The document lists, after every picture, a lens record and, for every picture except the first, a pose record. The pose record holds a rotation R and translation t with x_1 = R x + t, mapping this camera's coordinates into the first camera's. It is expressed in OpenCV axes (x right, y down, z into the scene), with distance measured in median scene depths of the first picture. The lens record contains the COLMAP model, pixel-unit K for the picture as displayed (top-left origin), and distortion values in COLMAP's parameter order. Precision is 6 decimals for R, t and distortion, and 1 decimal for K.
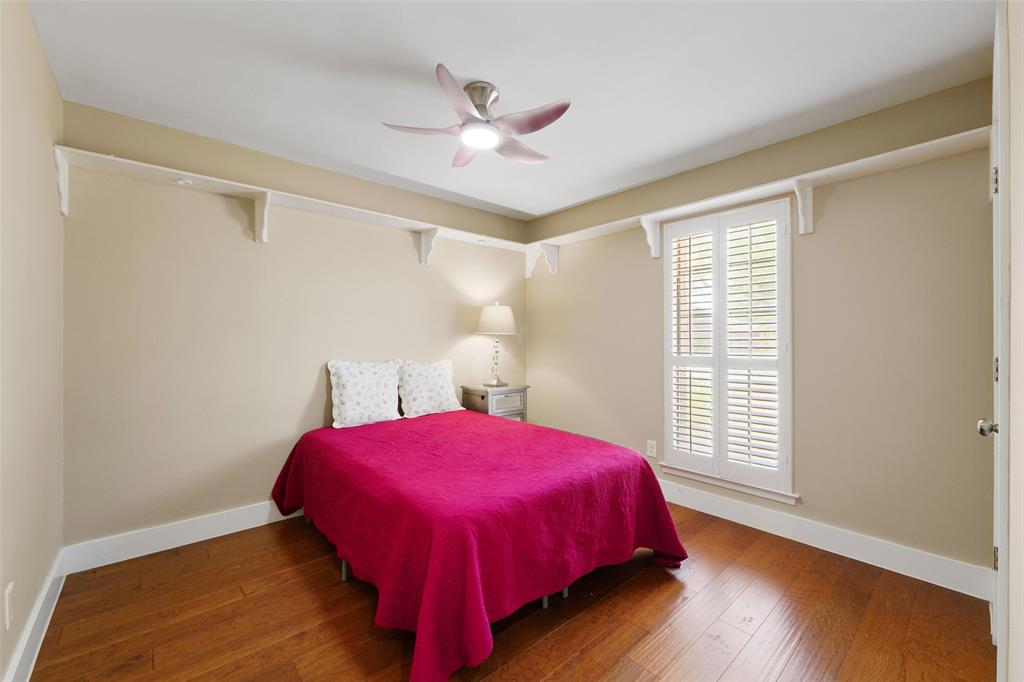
lens RADIAL K [[411.5, 0, 509.1], [0, 411.5, 346.0], [0, 0, 1]] dist [-0.023075, -0.000077]
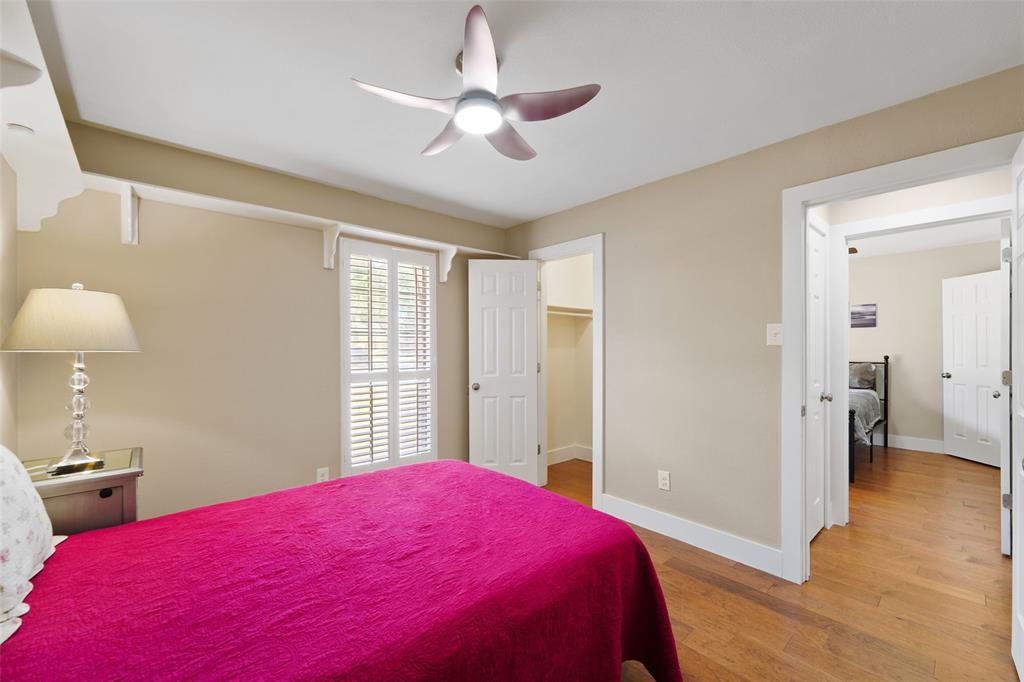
lens RADIAL K [[411.5, 0, 509.1], [0, 411.5, 346.0], [0, 0, 1]] dist [-0.023075, -0.000077]
pose [[-0.038585, -0.000133, 0.999255, -0.610832], [0.013450, 0.999909, 0.000652, -0.036886], [-0.999165, 0.013465, -0.038580, 0.663799]]
